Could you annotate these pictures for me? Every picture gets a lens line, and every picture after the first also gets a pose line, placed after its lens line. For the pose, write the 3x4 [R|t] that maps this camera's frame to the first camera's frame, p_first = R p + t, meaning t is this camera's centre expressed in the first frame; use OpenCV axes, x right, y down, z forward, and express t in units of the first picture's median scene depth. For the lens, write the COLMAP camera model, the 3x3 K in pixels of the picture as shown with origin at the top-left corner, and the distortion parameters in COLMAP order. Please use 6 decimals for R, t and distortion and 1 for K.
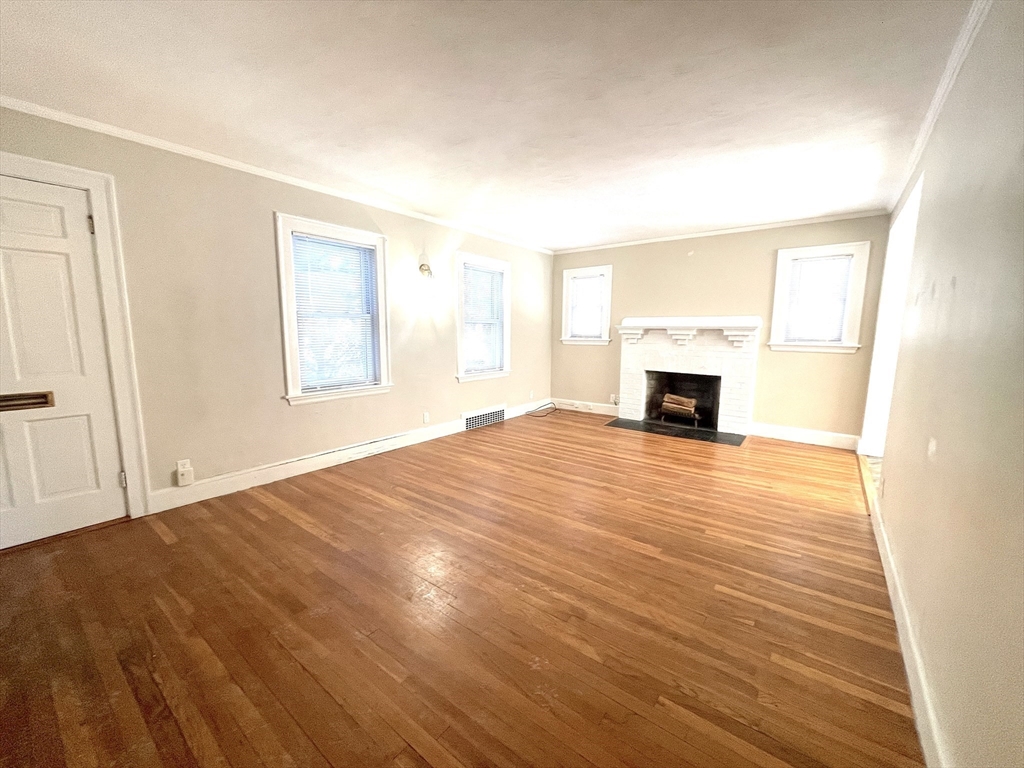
lens RADIAL K [[412.5, 0, 519.6], [0, 412.5, 386.5], [0, 0, 1]] dist [0.007262, -0.000948]
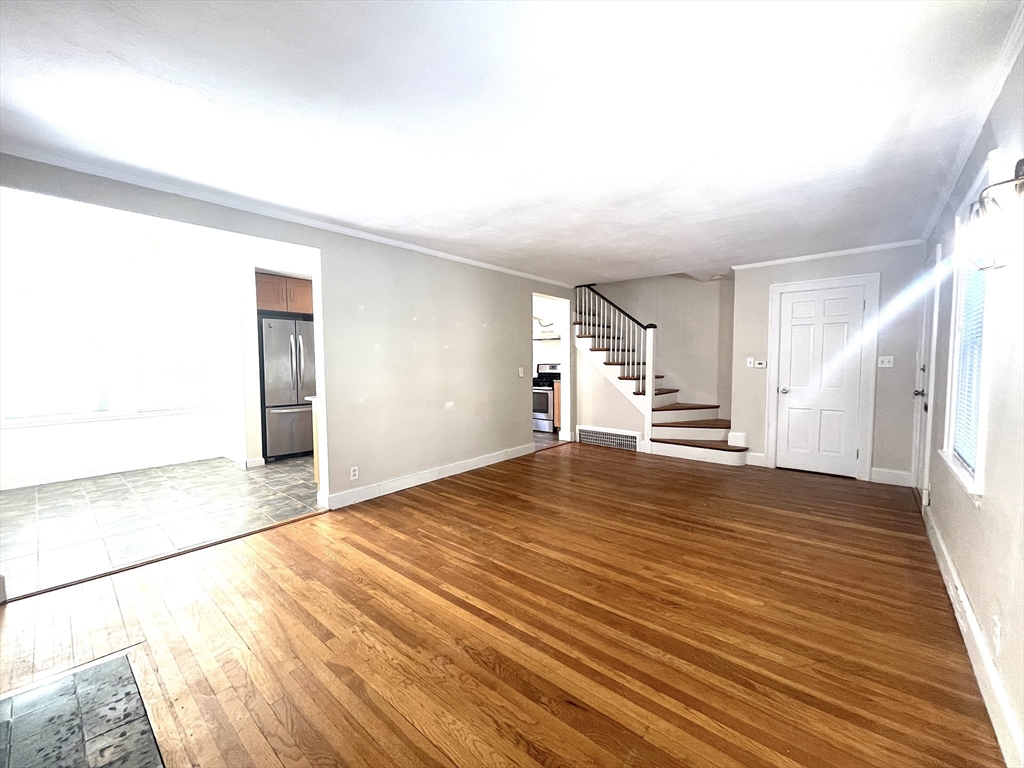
lens RADIAL K [[412.5, 0, 514.2], [0, 412.5, 376.8], [0, 0, 1]] dist [0.007262, -0.000948]
pose [[-0.997704, -0.002582, 0.067676, 0.176099], [0.009353, 0.984444, 0.175448, -0.256077], [-0.067076, 0.175678, -0.982160, 1.794527]]
